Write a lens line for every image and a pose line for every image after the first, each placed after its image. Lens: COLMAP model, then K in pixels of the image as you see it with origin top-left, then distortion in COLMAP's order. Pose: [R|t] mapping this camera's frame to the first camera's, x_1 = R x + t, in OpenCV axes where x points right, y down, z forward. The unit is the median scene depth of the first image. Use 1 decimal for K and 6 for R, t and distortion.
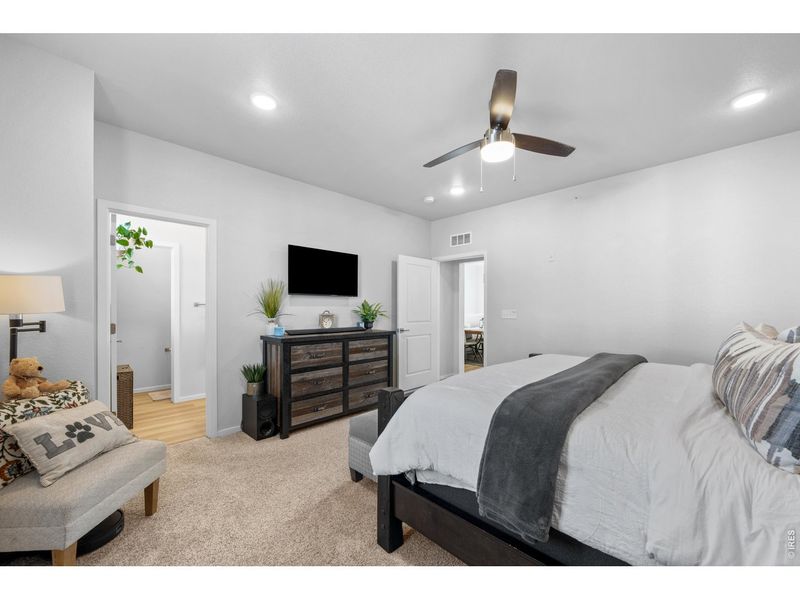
lens RADIAL K [[315.2, 0, 400.0], [0, 315.2, 305.8], [0, 0, 1]] dist [-0.007590, 0.000416]
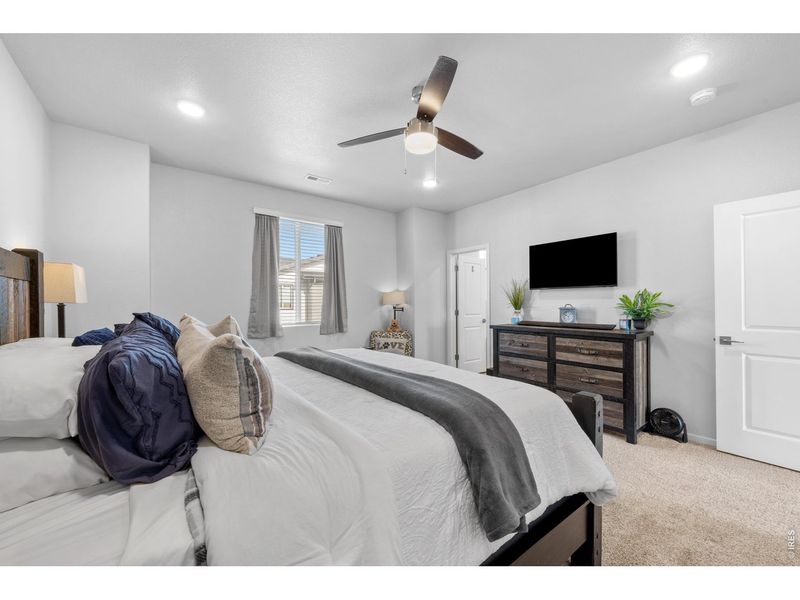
lens RADIAL K [[315.2, 0, 400.5], [0, 315.2, 303.3], [0, 0, 1]] dist [-0.007590, 0.000416]
pose [[-0.142599, -0.002412, -0.989778, 0.817874], [0.011849, 0.999921, -0.004144, 0.011354], [0.989710, -0.012319, -0.142559, 0.679626]]
